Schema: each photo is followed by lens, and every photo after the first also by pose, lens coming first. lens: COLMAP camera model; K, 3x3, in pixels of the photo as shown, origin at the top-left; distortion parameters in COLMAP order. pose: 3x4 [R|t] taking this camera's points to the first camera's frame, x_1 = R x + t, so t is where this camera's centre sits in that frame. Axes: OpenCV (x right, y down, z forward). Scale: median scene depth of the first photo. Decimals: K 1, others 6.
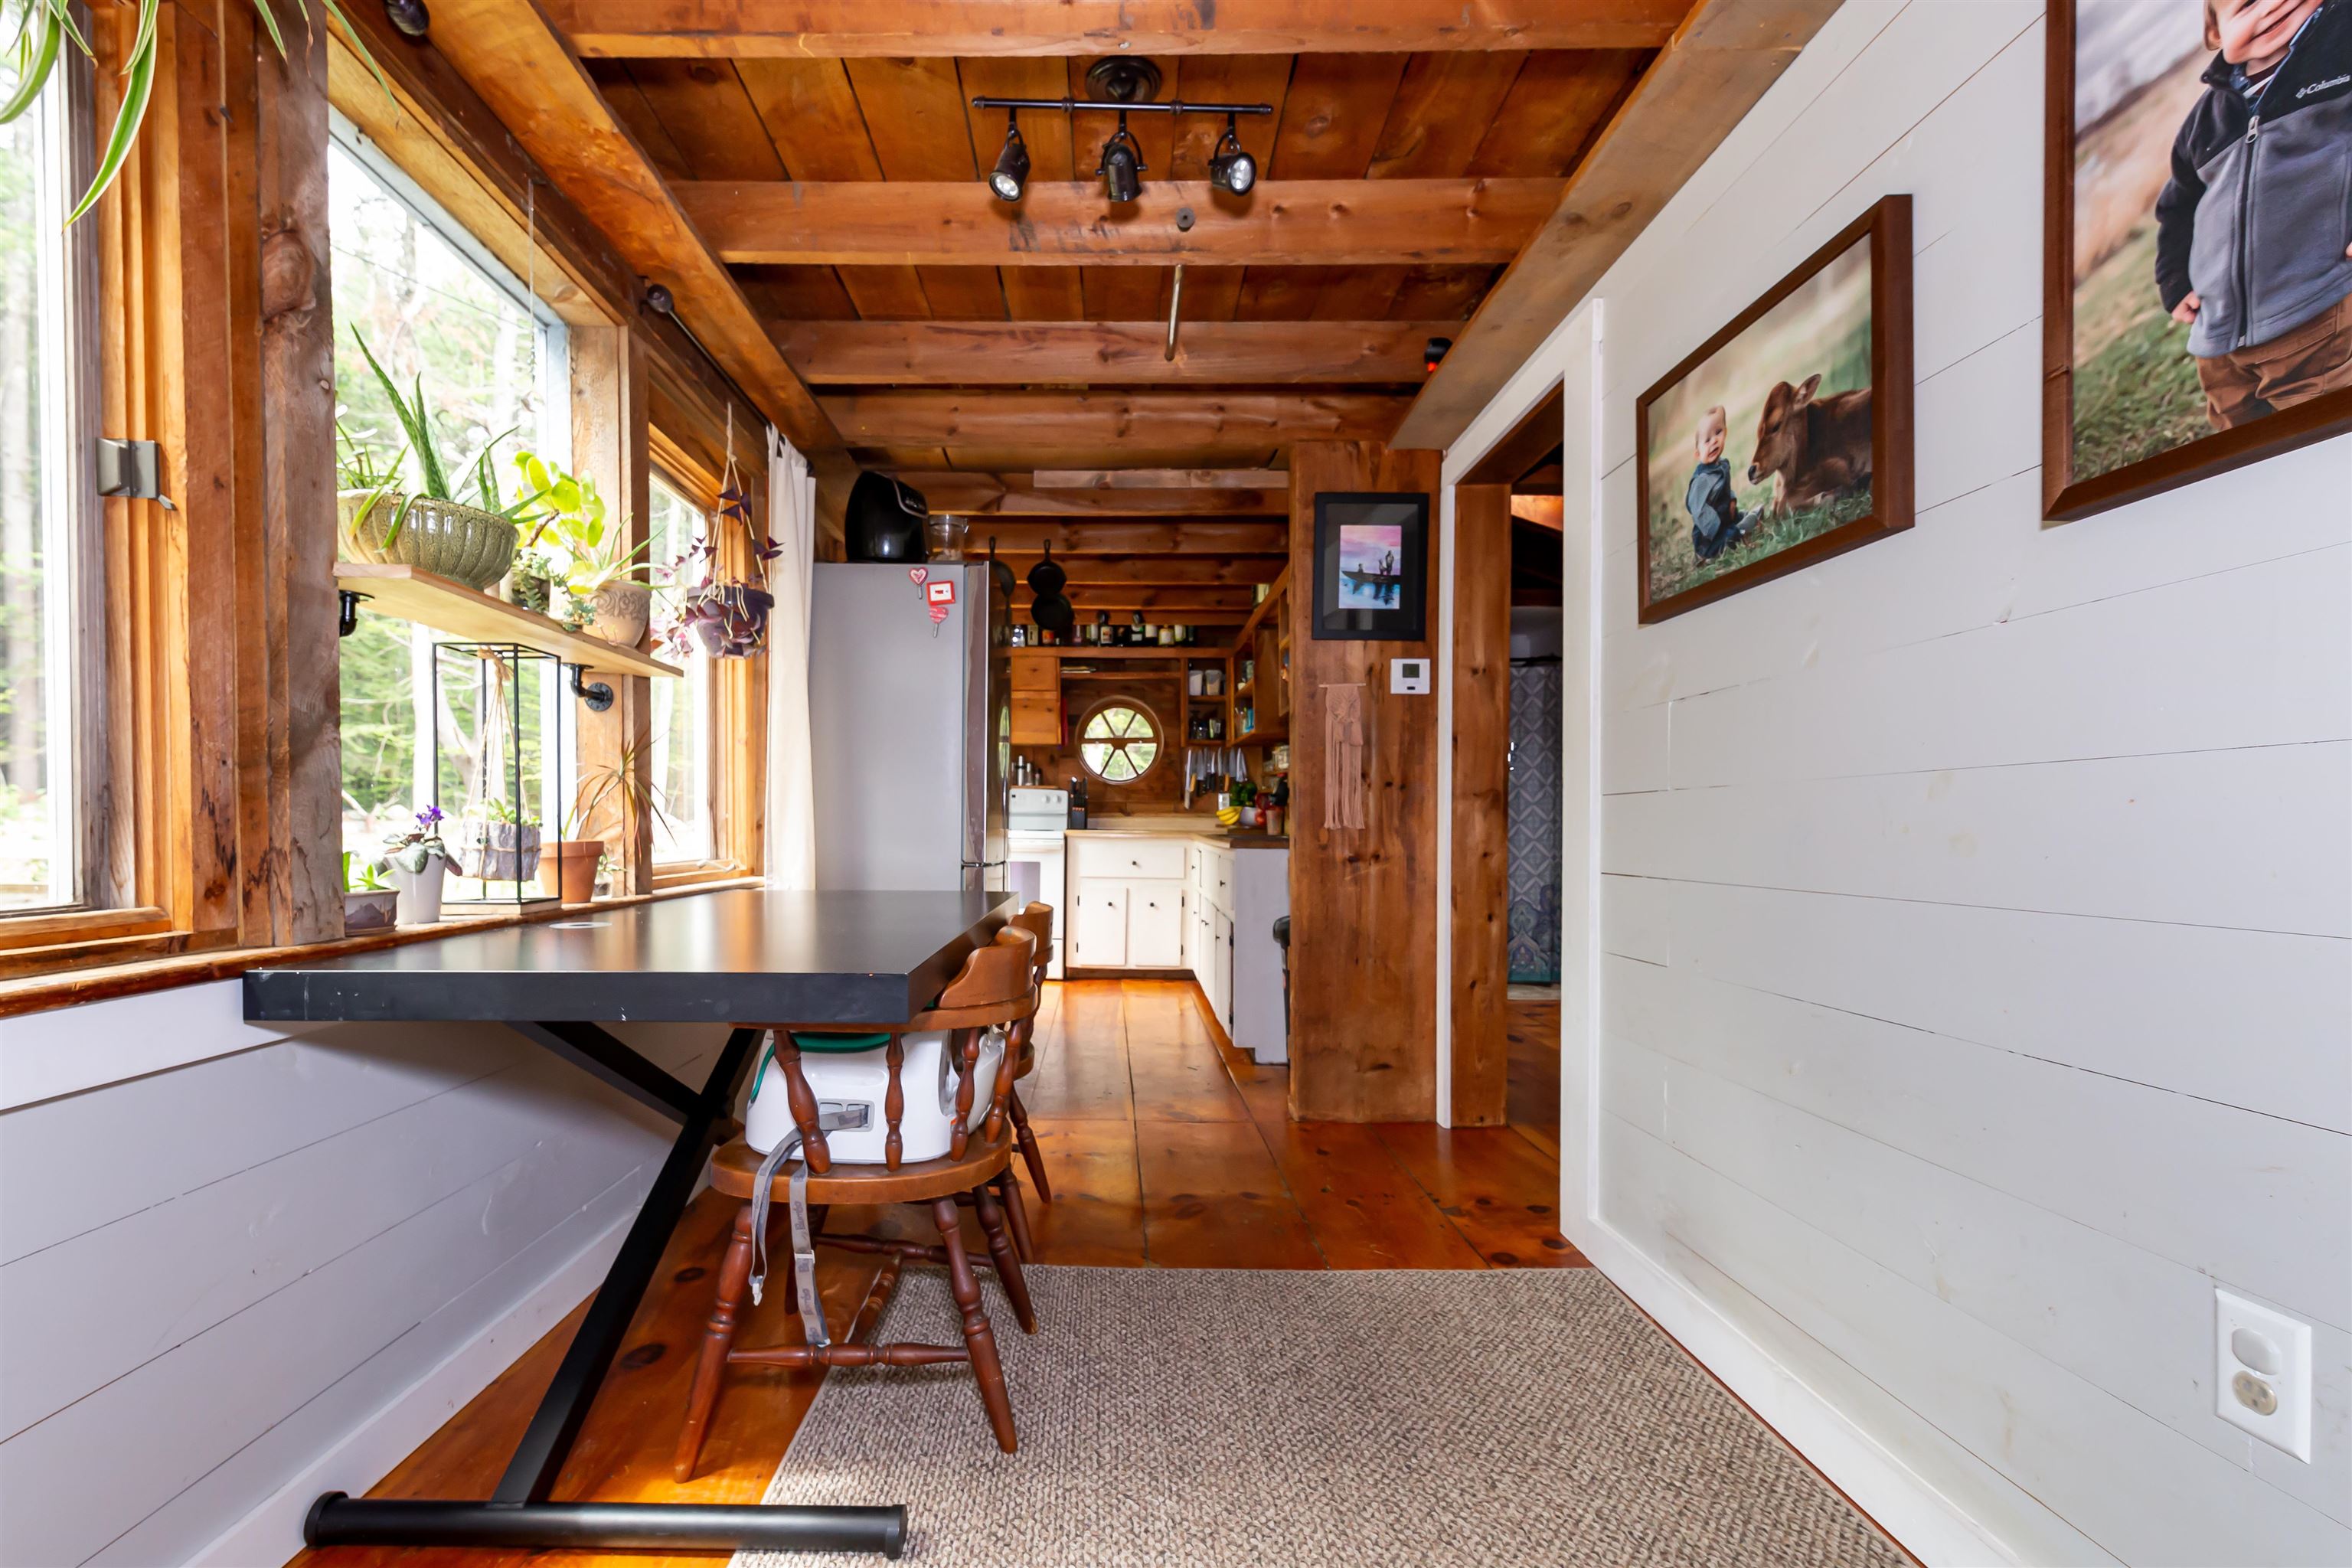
lens RADIAL K [[1044.0, 0, 1089.1], [0, 1044.0, 845.7], [0, 0, 1]] dist [0.001056, -0.000460]
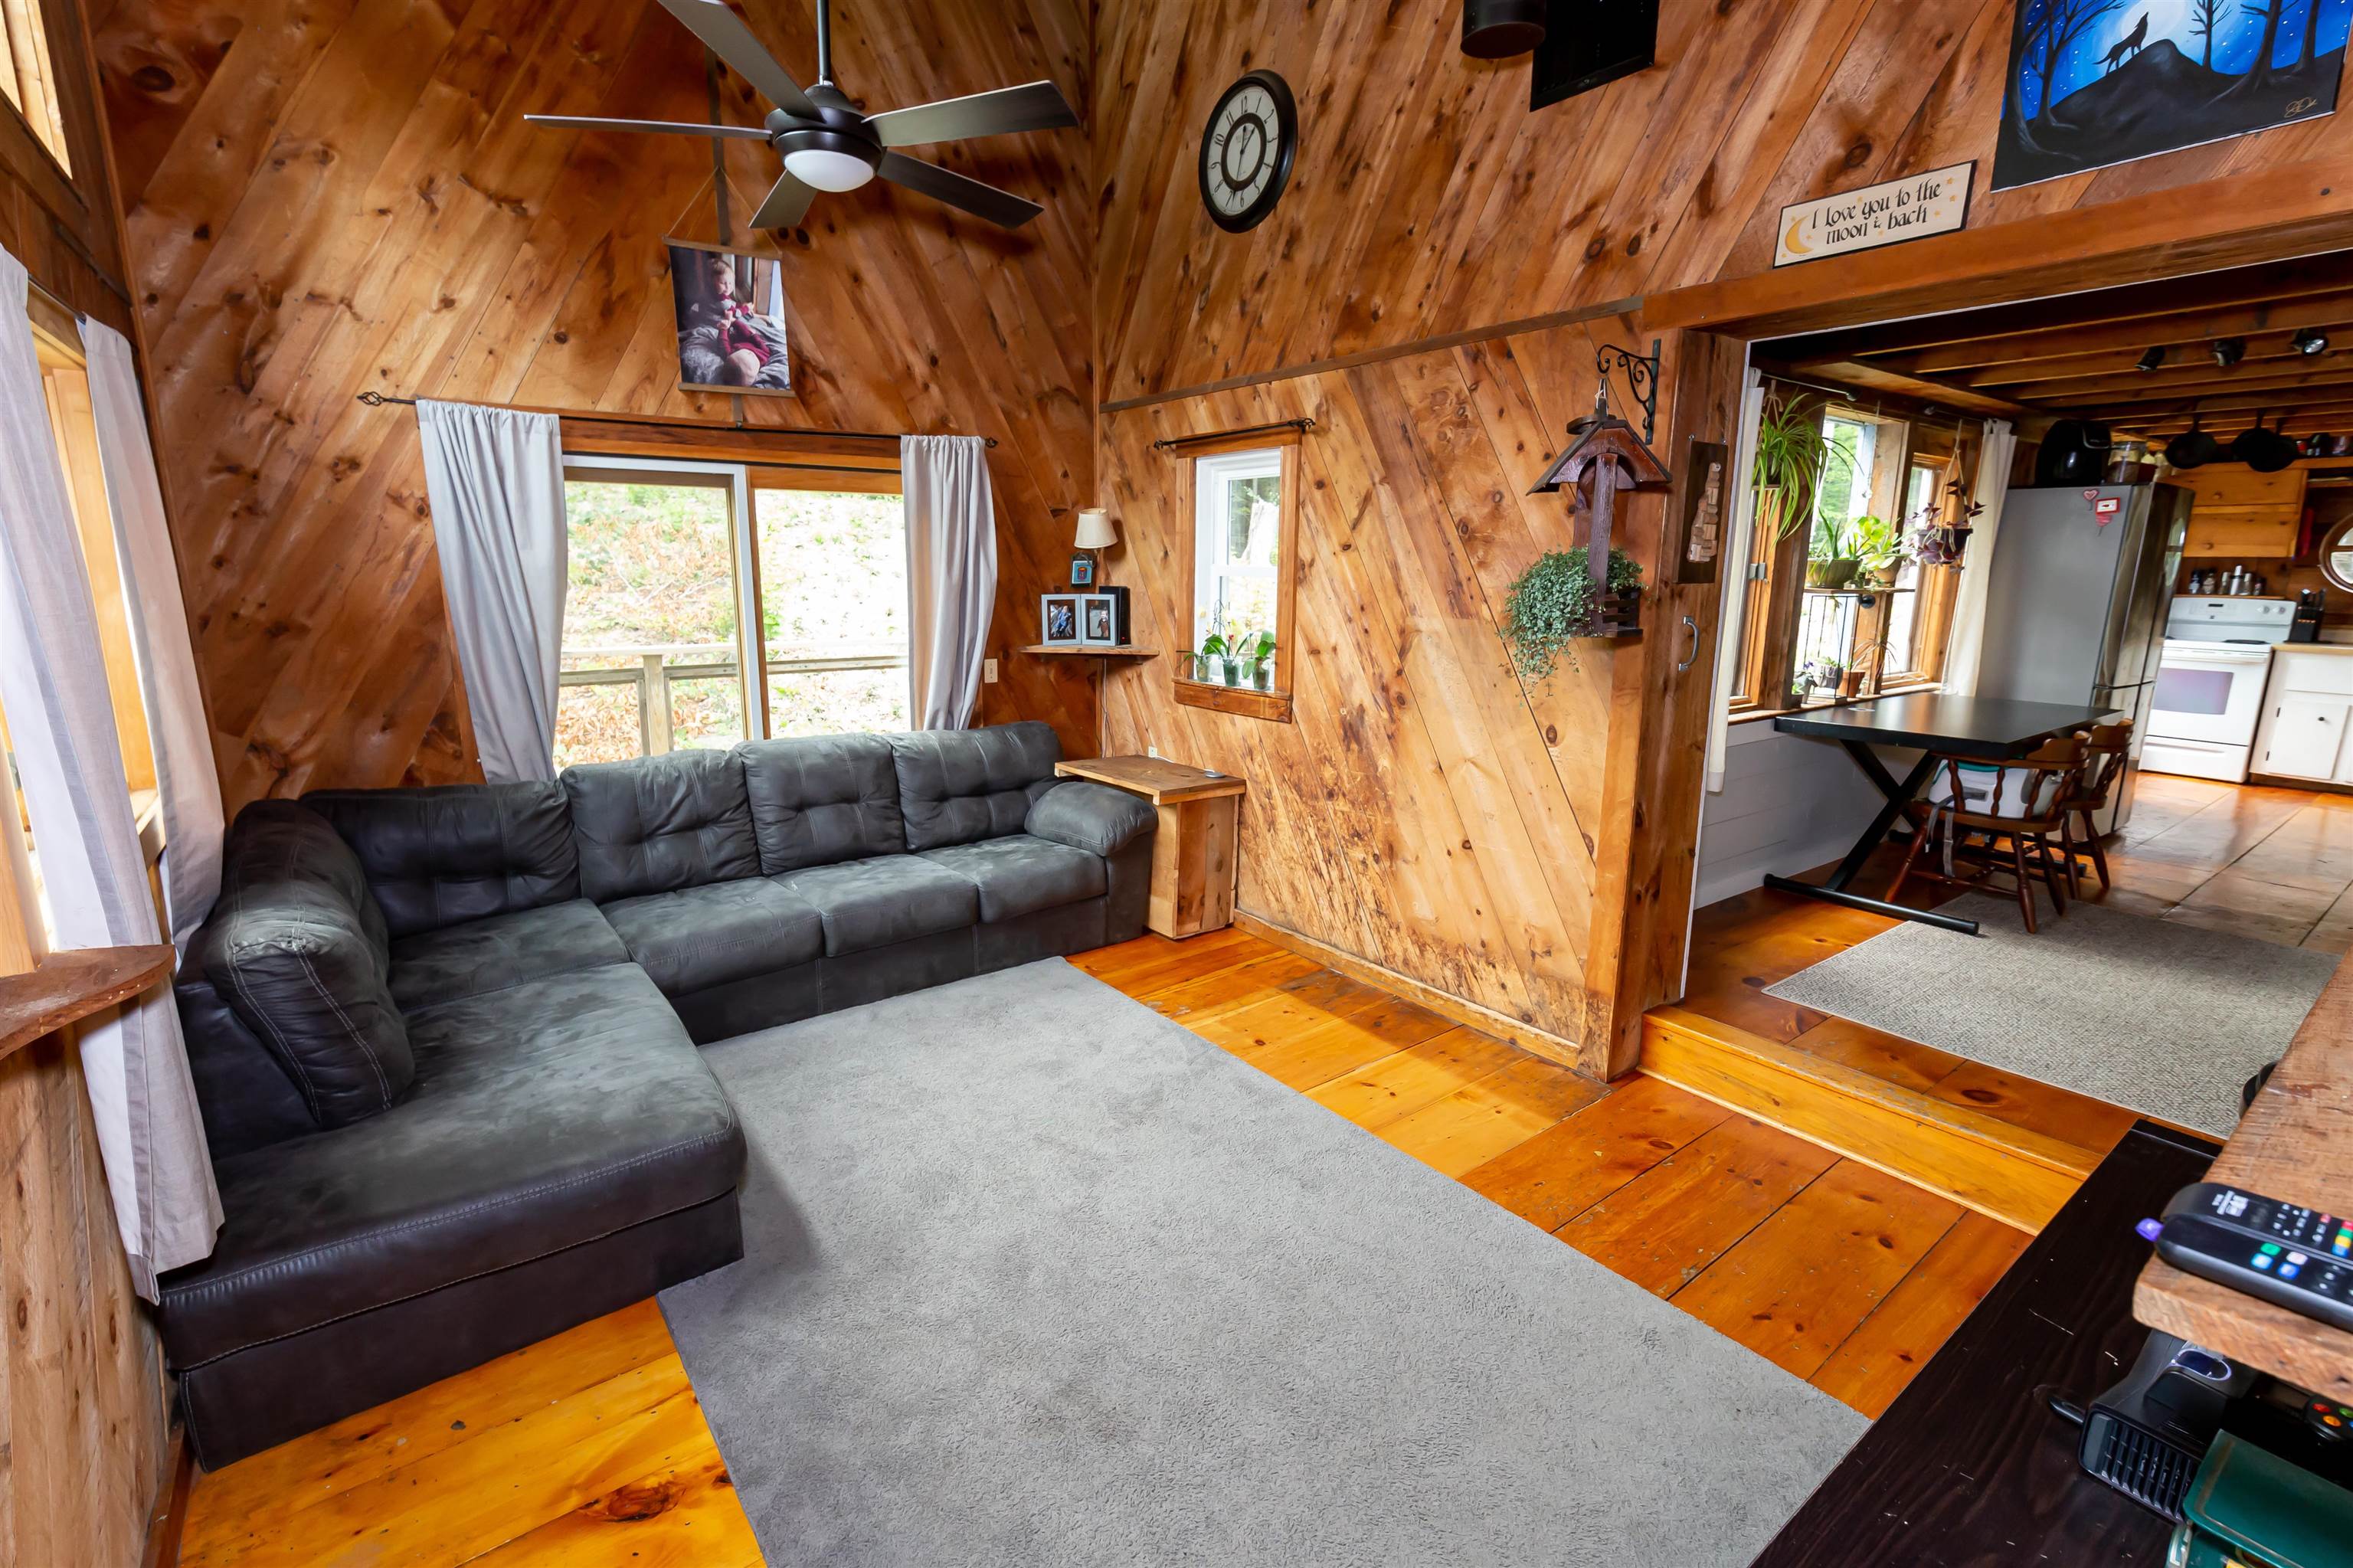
lens RADIAL K [[1058.9, 0, 1146.1], [0, 1058.9, 772.4], [0, 0, 1]] dist [0.000374, -0.001300]
pose [[0.603296, 0.154686, -0.782372, 0.444942], [-0.018679, 0.983481, 0.180045, -0.180772], [0.797299, -0.094007, 0.596220, -1.710408]]
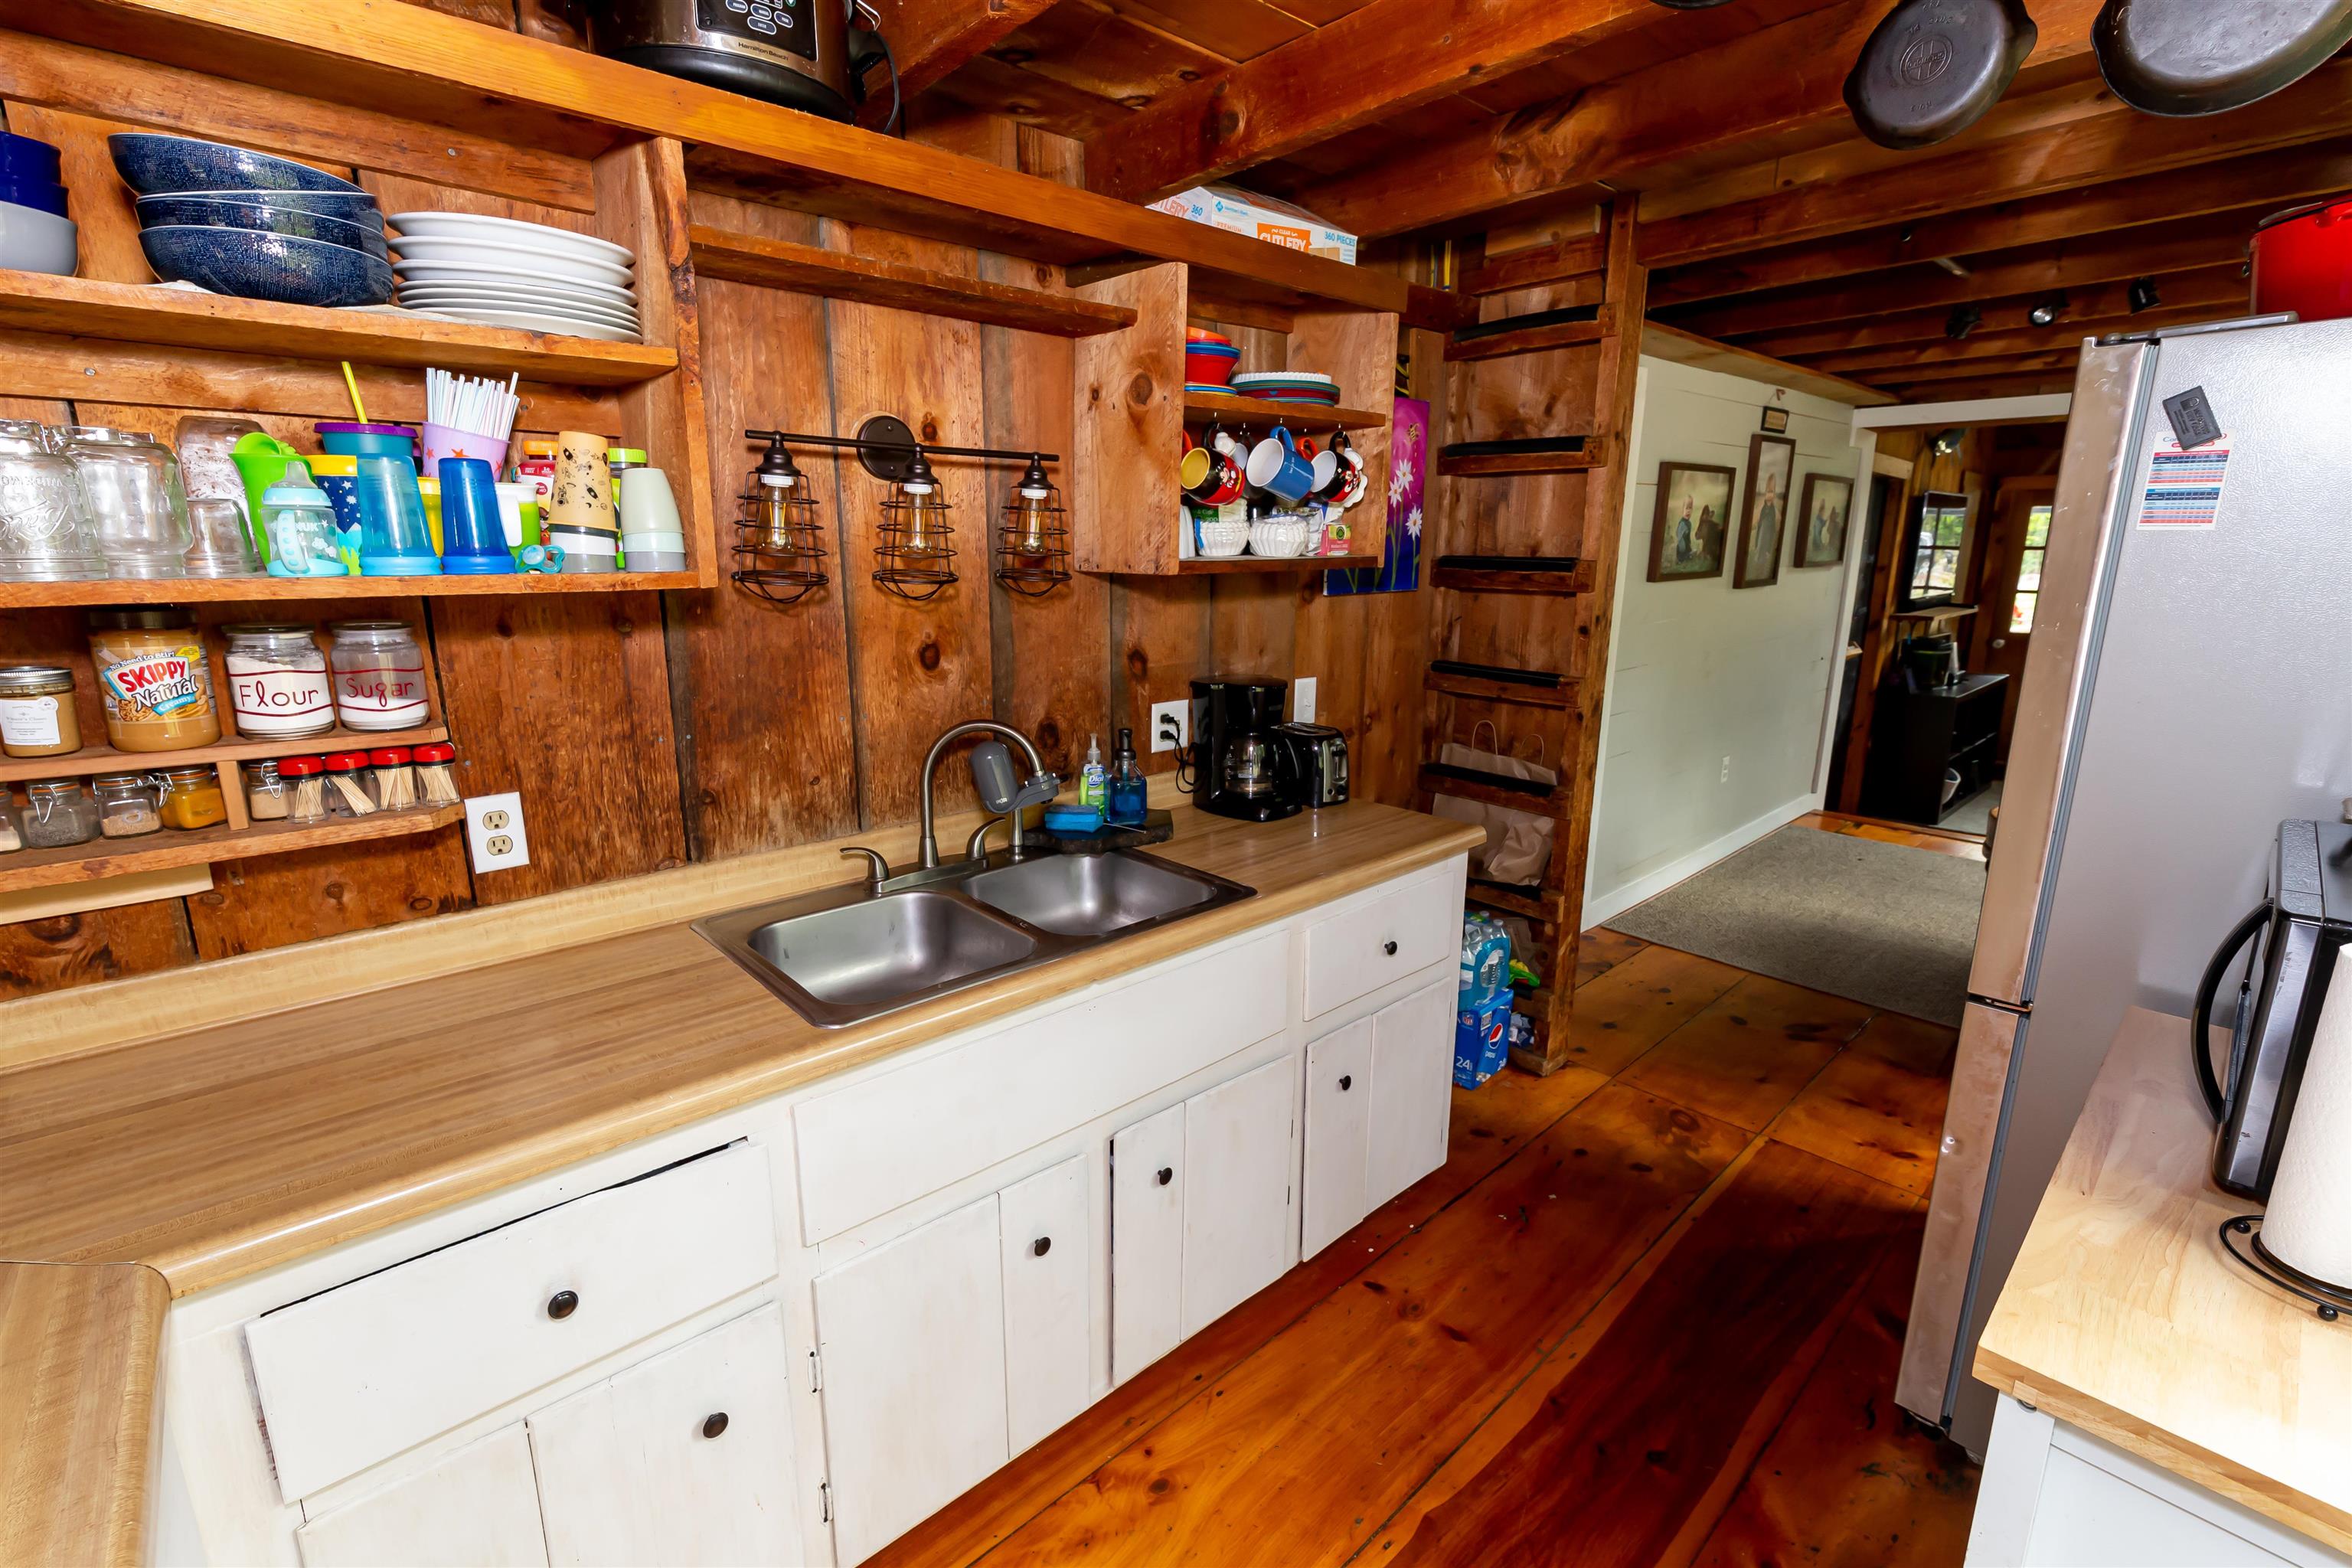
lens RADIAL K [[1028.4, 0, 1168.4], [0, 1028.4, 778.2], [0, 0, 1]] dist [0.001241, -0.001779]
pose [[-0.685875, -0.168791, 0.707874, -0.266819], [0.015441, 0.969134, 0.246050, -0.340688], [-0.727556, 0.179690, -0.662099, 2.964037]]
